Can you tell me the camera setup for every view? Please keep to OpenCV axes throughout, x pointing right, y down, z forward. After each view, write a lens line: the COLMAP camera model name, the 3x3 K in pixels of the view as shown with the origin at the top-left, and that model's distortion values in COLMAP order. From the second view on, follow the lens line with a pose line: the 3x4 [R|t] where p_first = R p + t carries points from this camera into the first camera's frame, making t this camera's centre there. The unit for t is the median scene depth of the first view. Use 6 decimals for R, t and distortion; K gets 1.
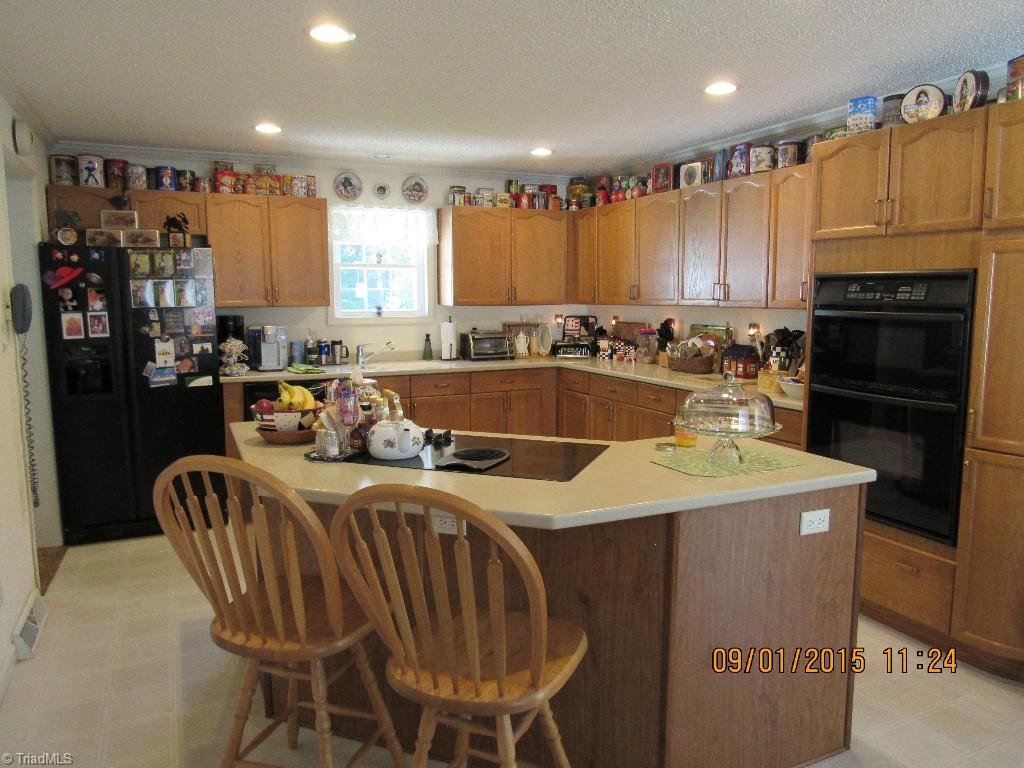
lens RADIAL K [[731.3, 0, 512.0], [0, 731.3, 384.0], [0, 0, 1]] dist [-0.032274, 0.007455]
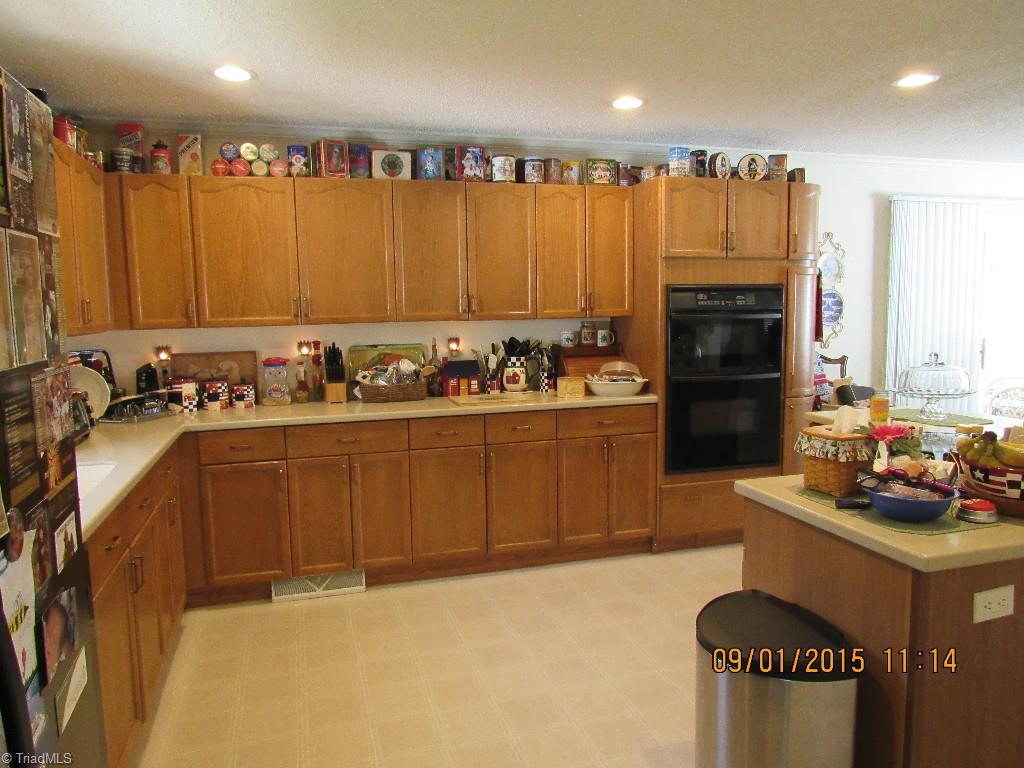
lens RADIAL K [[731.3, 0, 512.0], [0, 731.3, 384.0], [0, 0, 1]] dist [-0.032274, 0.007455]
pose [[0.148205, -0.104061, 0.983467, -0.523372], [0.139811, 0.986666, 0.083330, -0.081554], [-0.979024, 0.125149, 0.160778, 0.690581]]
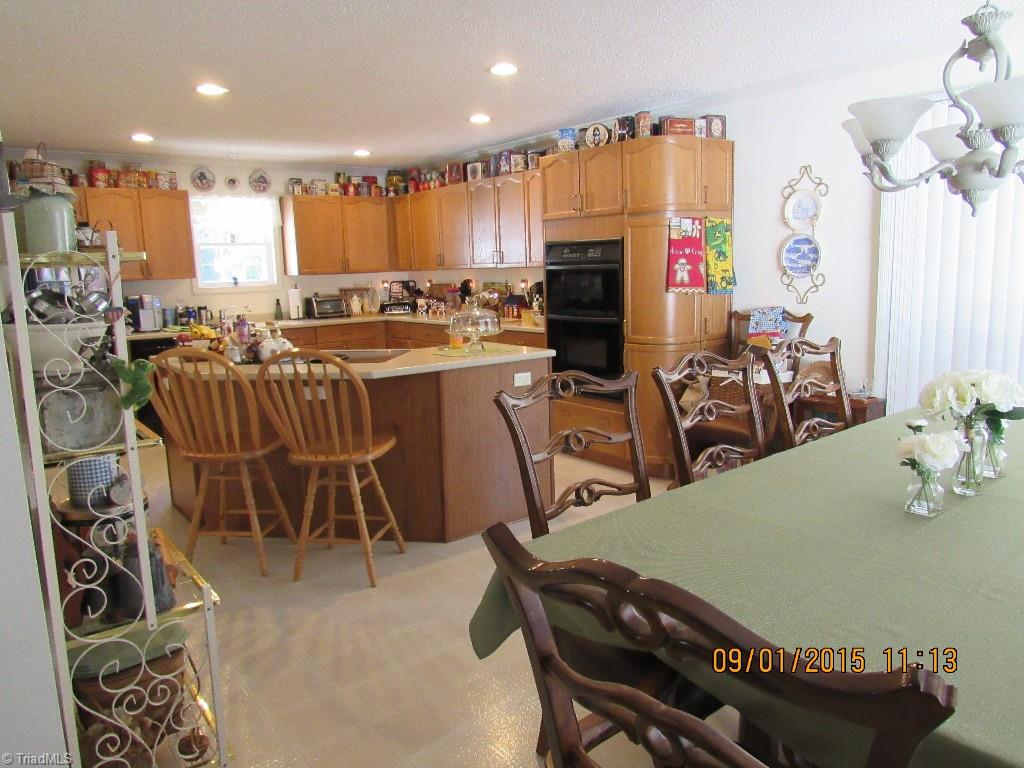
lens RADIAL K [[731.3, 0, 512.0], [0, 731.3, 384.0], [0, 0, 1]] dist [-0.032274, 0.007455]
pose [[0.975529, -0.060780, 0.211303, 0.001909], [0.053664, 0.997787, 0.039253, 0.053151], [-0.213221, -0.026953, 0.976632, -0.322172]]
